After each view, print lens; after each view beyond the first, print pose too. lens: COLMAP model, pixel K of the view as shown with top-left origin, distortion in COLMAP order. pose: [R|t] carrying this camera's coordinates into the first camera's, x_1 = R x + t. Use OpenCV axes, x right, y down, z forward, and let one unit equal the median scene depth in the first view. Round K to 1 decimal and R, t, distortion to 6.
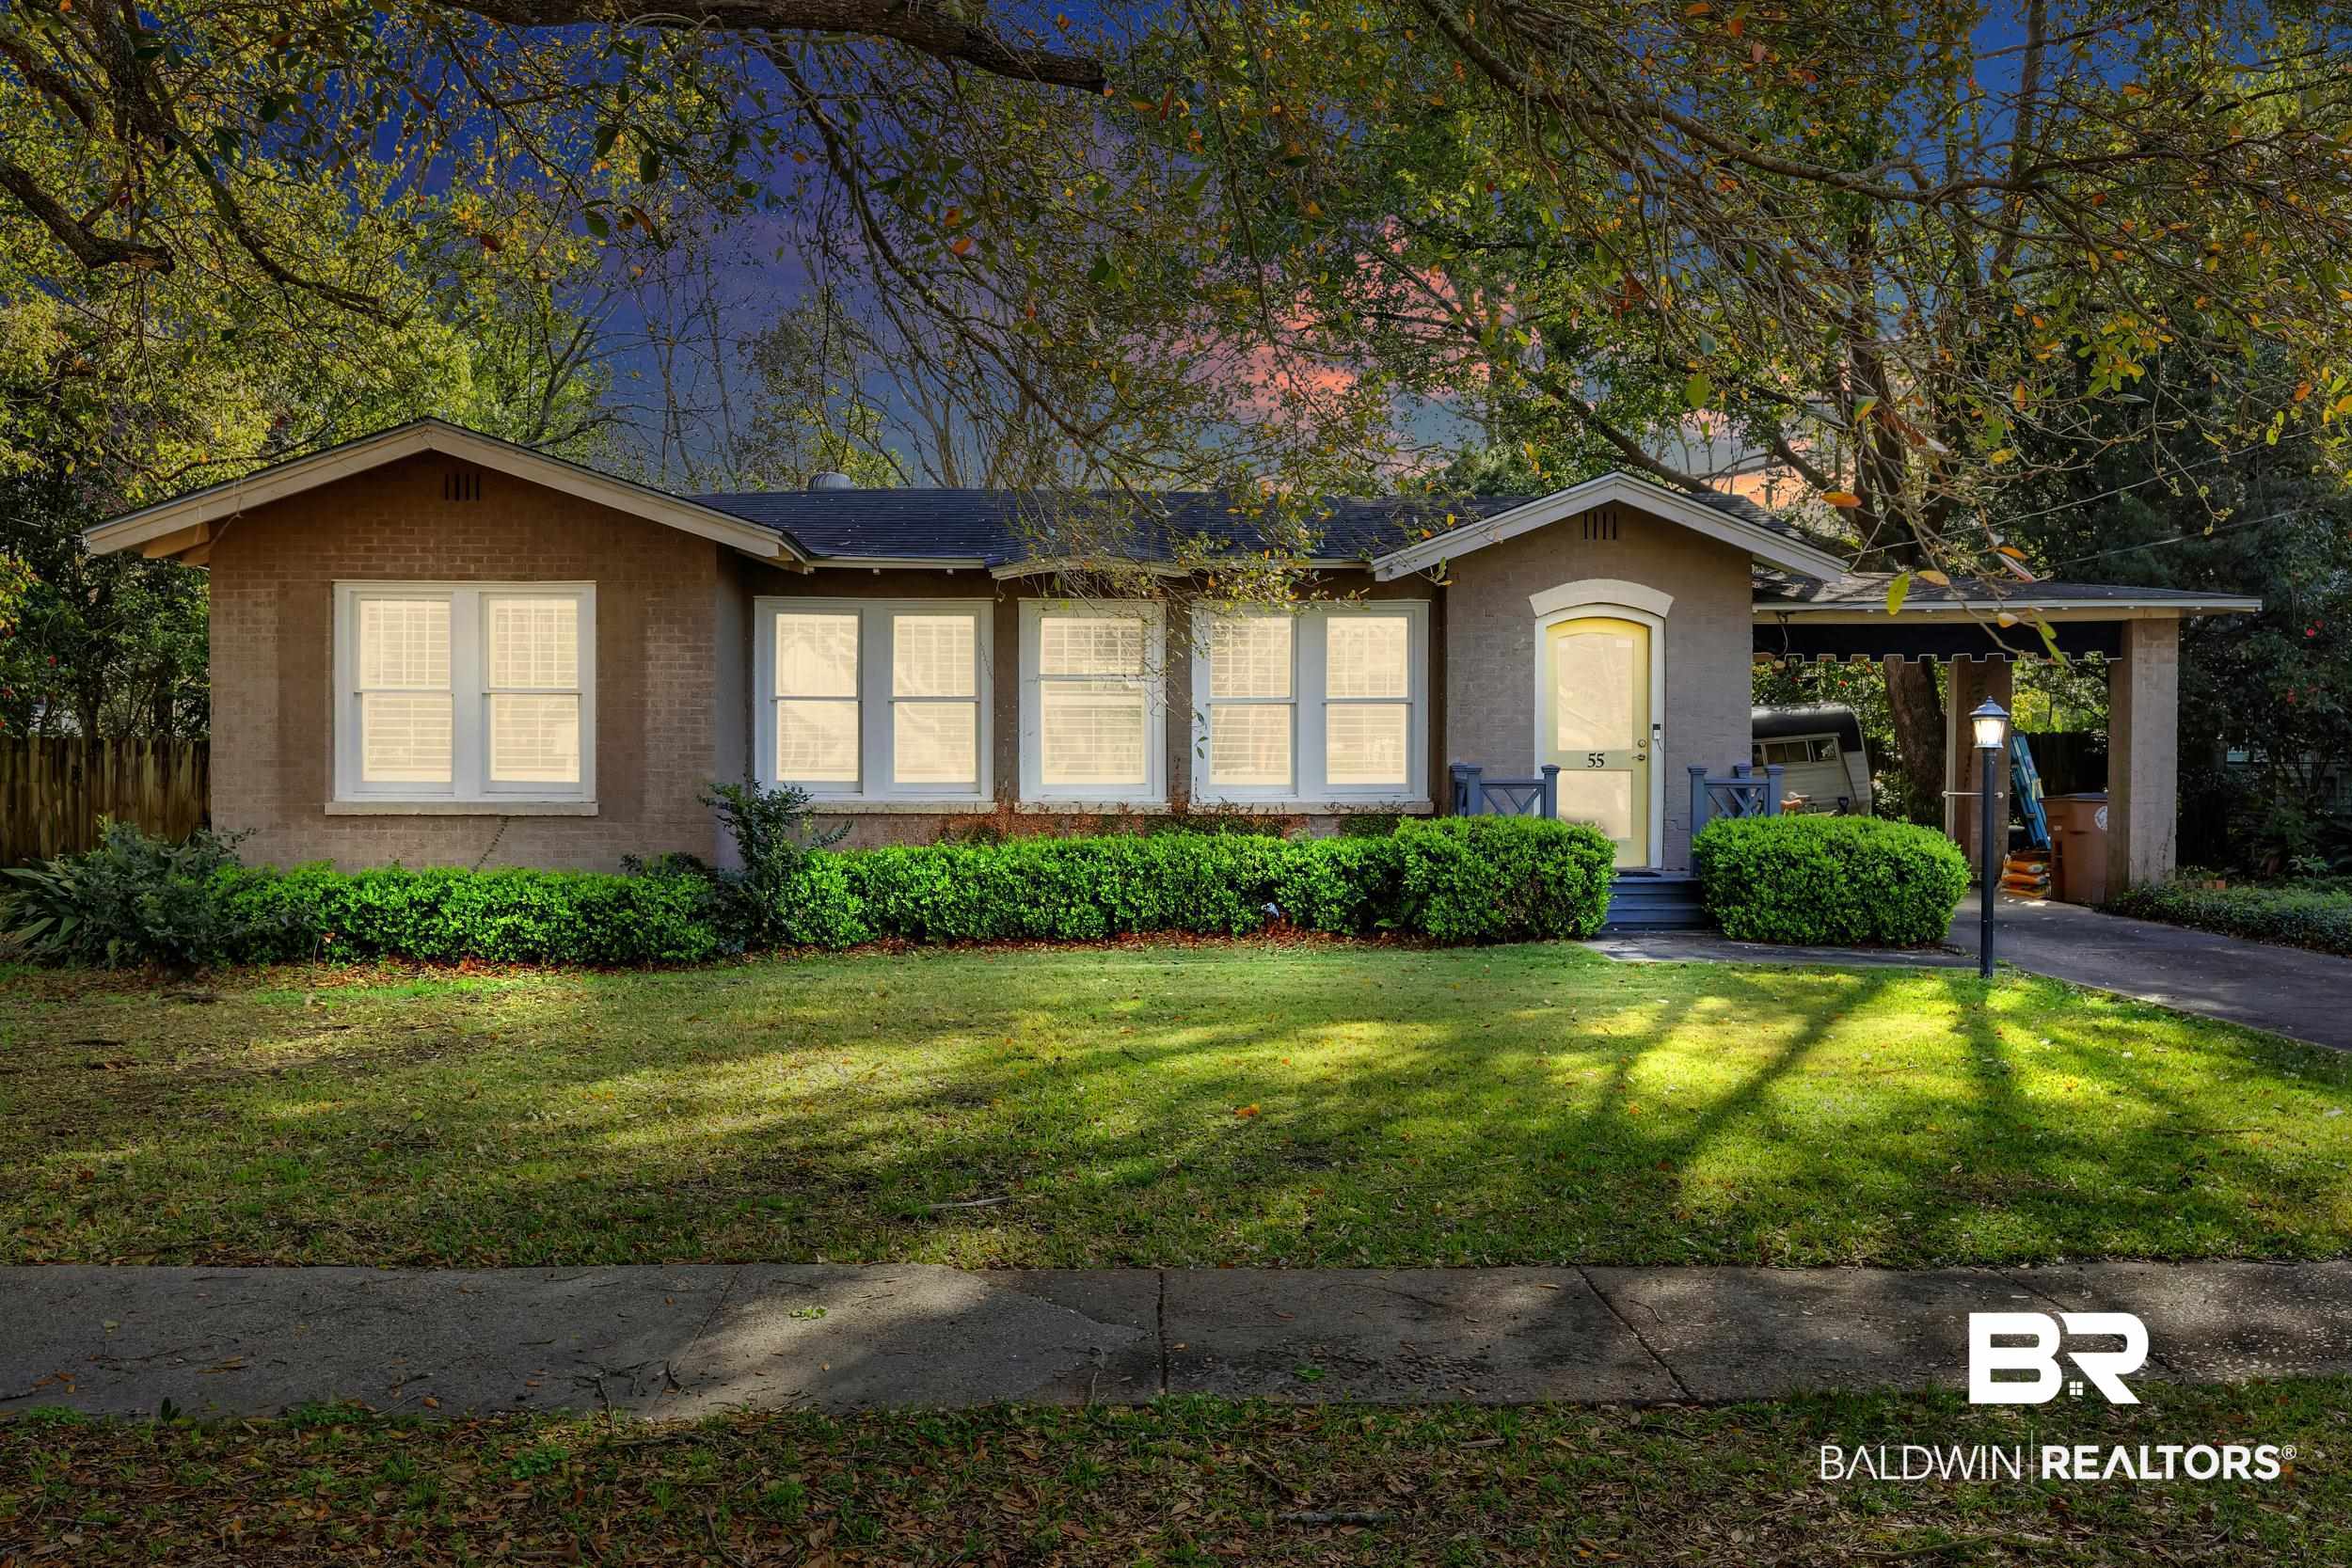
lens RADIAL K [[1804.4, 0, 1177.5], [0, 1804.4, 784.9], [0, 0, 1]] dist [-0.036568, -0.003992]
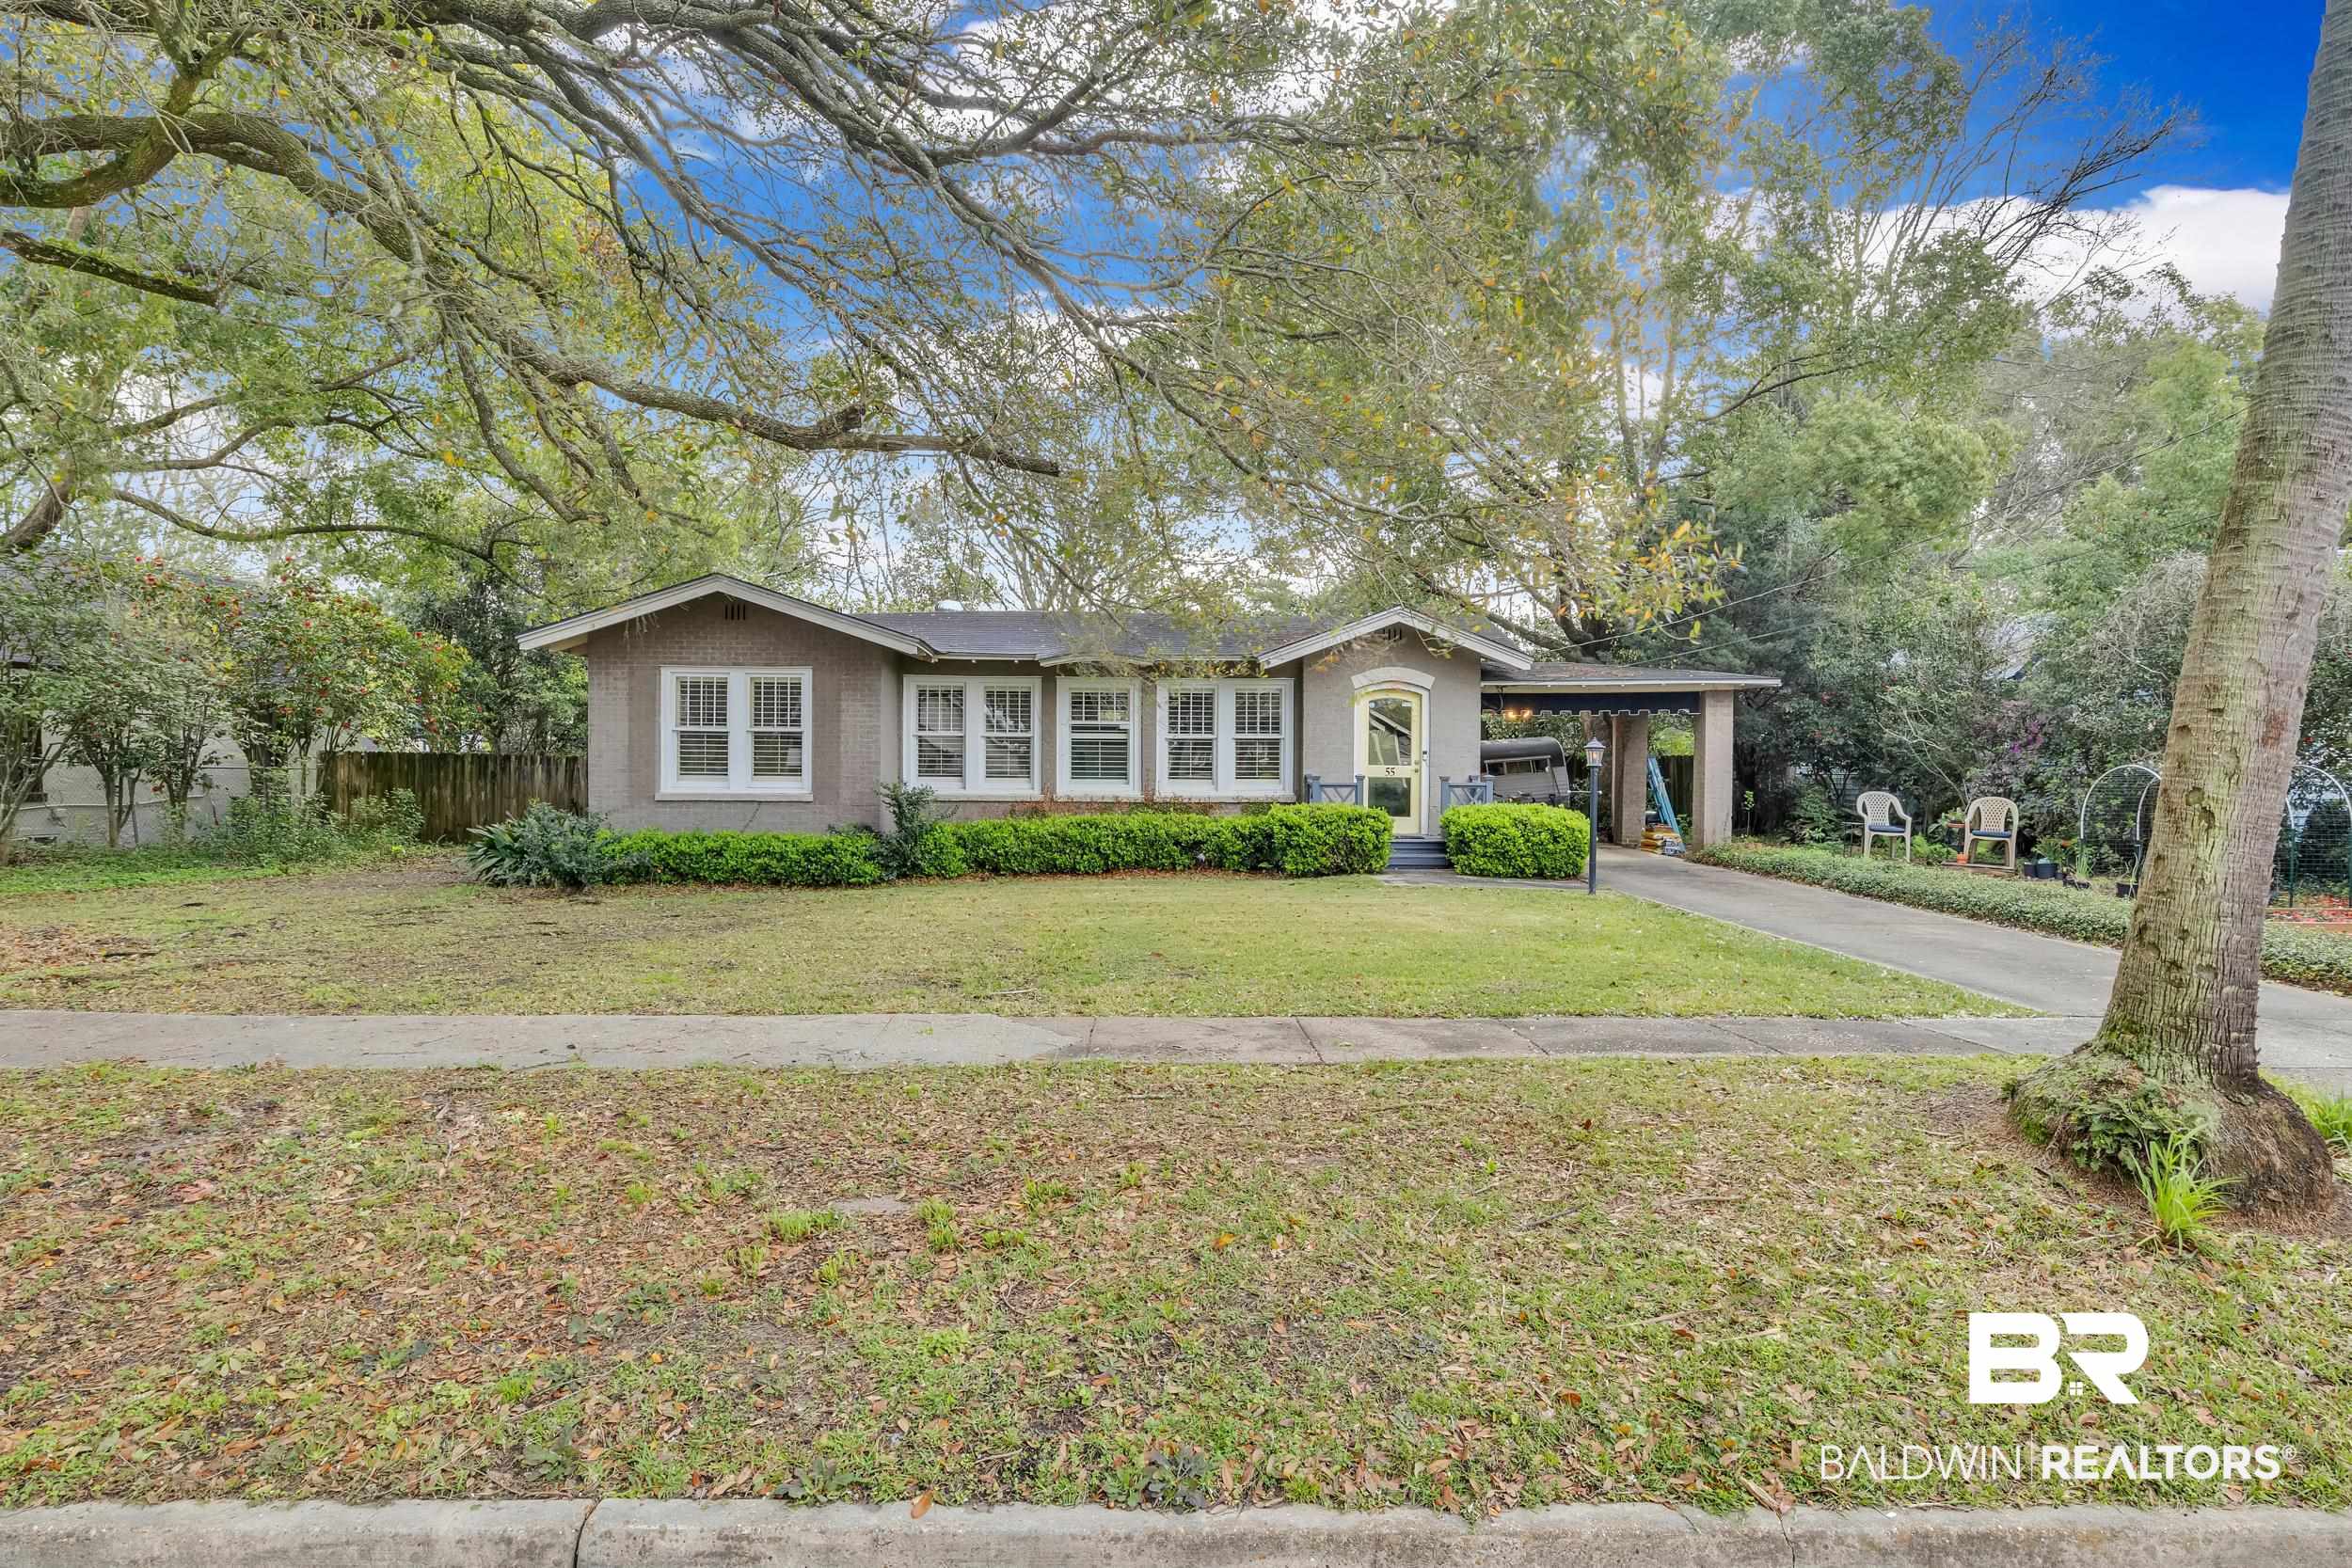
lens RADIAL K [[1169.4, 0, 1184.0], [0, 1169.4, 777.4], [0, 0, 1]] dist [-0.004082, -0.002401]
pose [[0.999980, 0.003998, 0.004985, 0.032387], [-0.003965, 0.999971, -0.006475, -0.000382], [-0.005011, 0.006455, 0.999967, -0.137260]]
